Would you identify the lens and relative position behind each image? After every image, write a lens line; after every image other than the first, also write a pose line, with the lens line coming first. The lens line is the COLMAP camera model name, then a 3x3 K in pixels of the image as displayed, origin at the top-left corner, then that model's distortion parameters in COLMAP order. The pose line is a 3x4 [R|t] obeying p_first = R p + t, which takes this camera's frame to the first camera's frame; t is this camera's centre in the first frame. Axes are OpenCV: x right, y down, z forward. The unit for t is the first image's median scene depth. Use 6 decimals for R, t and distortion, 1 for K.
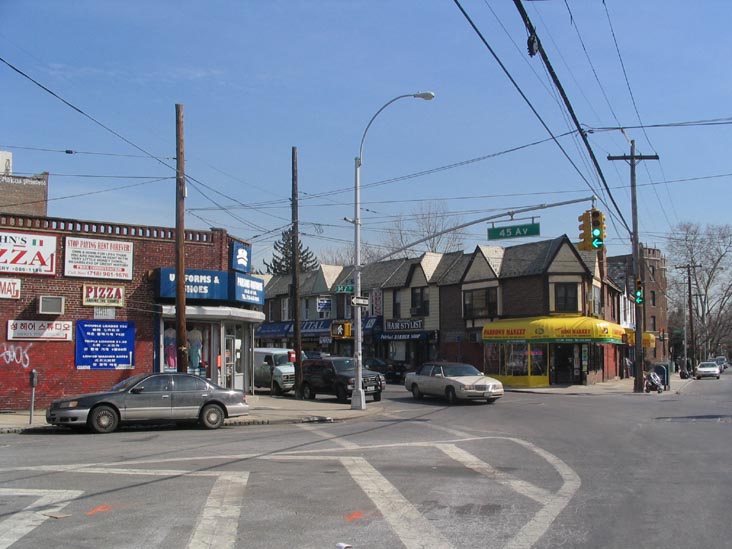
lens RADIAL K [[782.3, 0, 366.0], [0, 782.3, 274.5], [0, 0, 1]] dist [-0.173841, 0.176878]
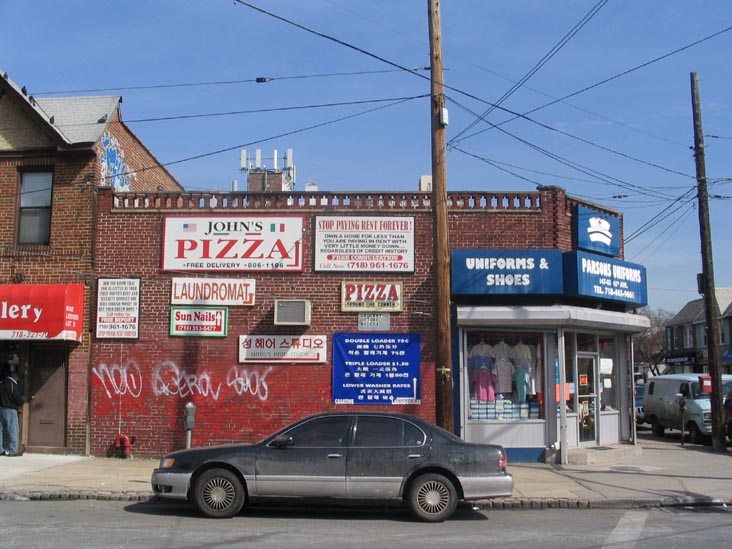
lens RADIAL K [[782.3, 0, 366.0], [0, 782.3, 274.5], [0, 0, 1]] dist [-0.173841, 0.176878]
pose [[0.813396, -0.077980, -0.576461, 0.058609], [0.052598, 0.996774, -0.060620, 0.050171], [0.579328, 0.018988, 0.814873, 0.430357]]
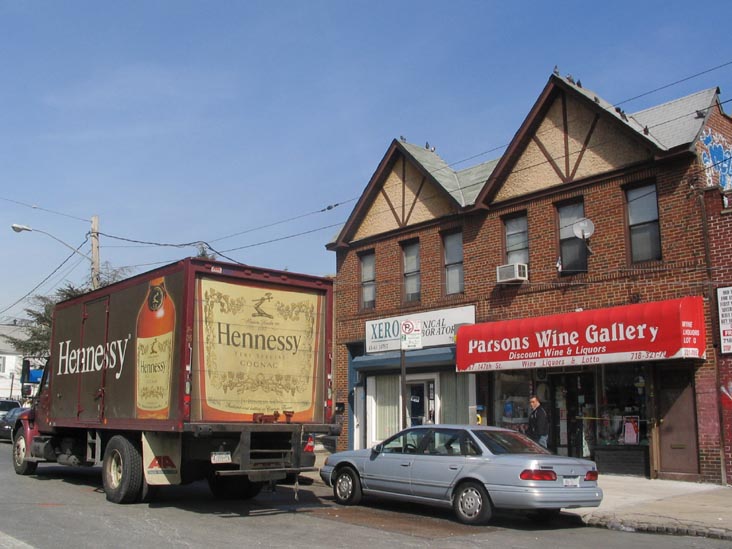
lens RADIAL K [[782.3, 0, 366.0], [0, 782.3, 274.5], [0, 0, 1]] dist [-0.173841, 0.176878]
pose [[0.093950, -0.165685, -0.981693, 0.050596], [0.098634, 0.982753, -0.156425, 0.056054], [0.990679, -0.082133, 0.108672, 0.491630]]
